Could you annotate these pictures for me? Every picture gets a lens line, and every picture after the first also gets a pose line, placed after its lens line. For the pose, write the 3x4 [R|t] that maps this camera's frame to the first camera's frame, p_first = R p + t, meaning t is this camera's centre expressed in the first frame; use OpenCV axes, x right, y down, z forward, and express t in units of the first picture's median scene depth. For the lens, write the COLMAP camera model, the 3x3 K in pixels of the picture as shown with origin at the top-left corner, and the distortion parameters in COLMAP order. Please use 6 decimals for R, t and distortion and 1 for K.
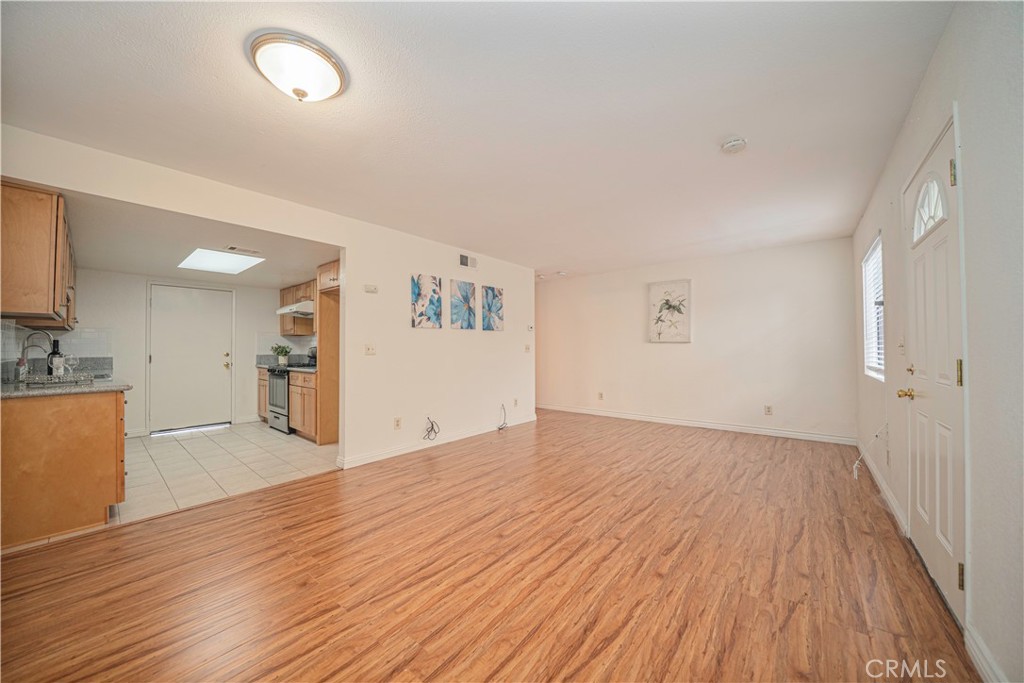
lens RADIAL K [[360.4, 0, 510.2], [0, 360.4, 344.3], [0, 0, 1]] dist [-0.020950, 0.001094]
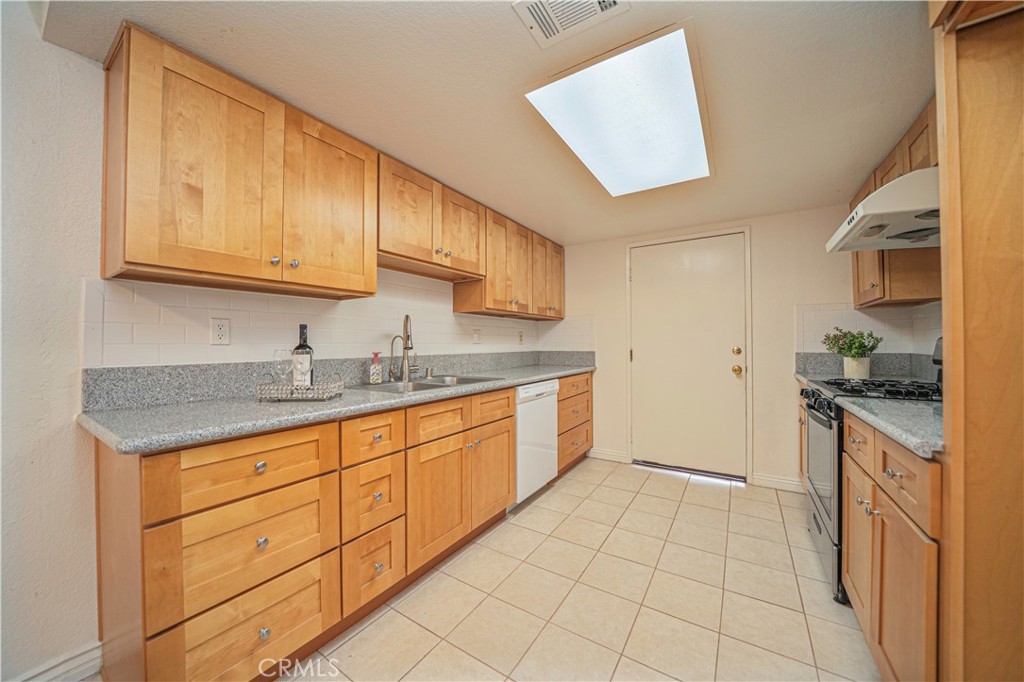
lens RADIAL K [[360.4, 0, 514.4], [0, 360.4, 339.0], [0, 0, 1]] dist [-0.020950, 0.001094]
pose [[0.131835, -0.007668, -0.991242, -0.303550], [0.013373, 0.999893, -0.005956, 0.009846], [0.991181, -0.012470, 0.131923, 0.591722]]
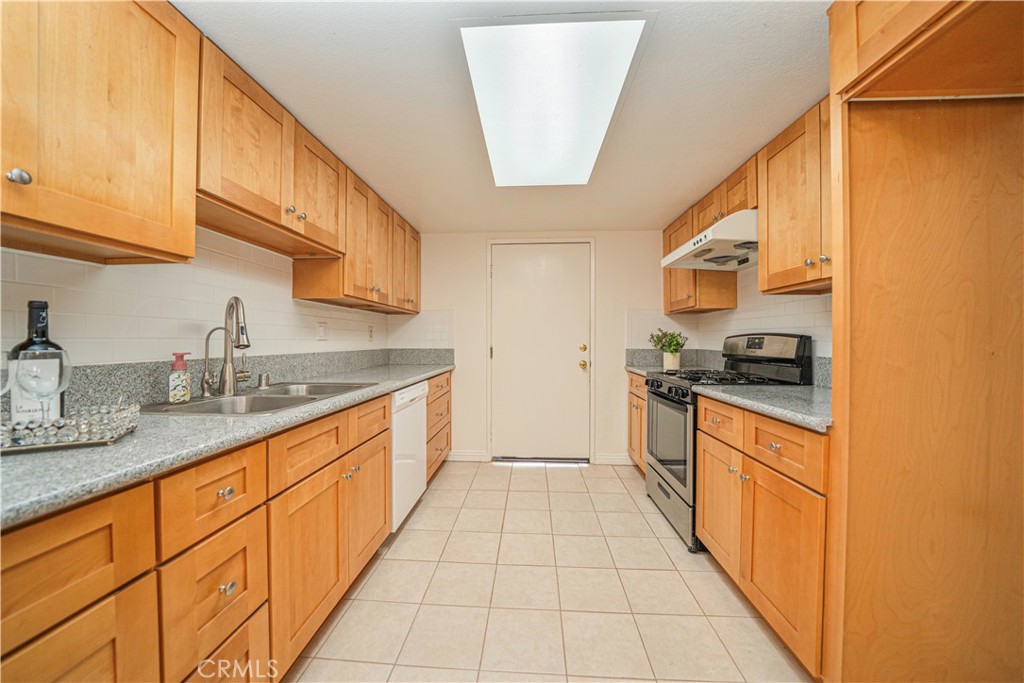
lens RADIAL K [[360.4, 0, 512.5], [0, 360.4, 340.1], [0, 0, 1]] dist [-0.020950, 0.001094]
pose [[0.597122, 0.006803, -0.802122, -0.375685], [0.003147, 0.999936, 0.010823, 0.009339], [0.802145, -0.008987, 0.597062, 0.534554]]
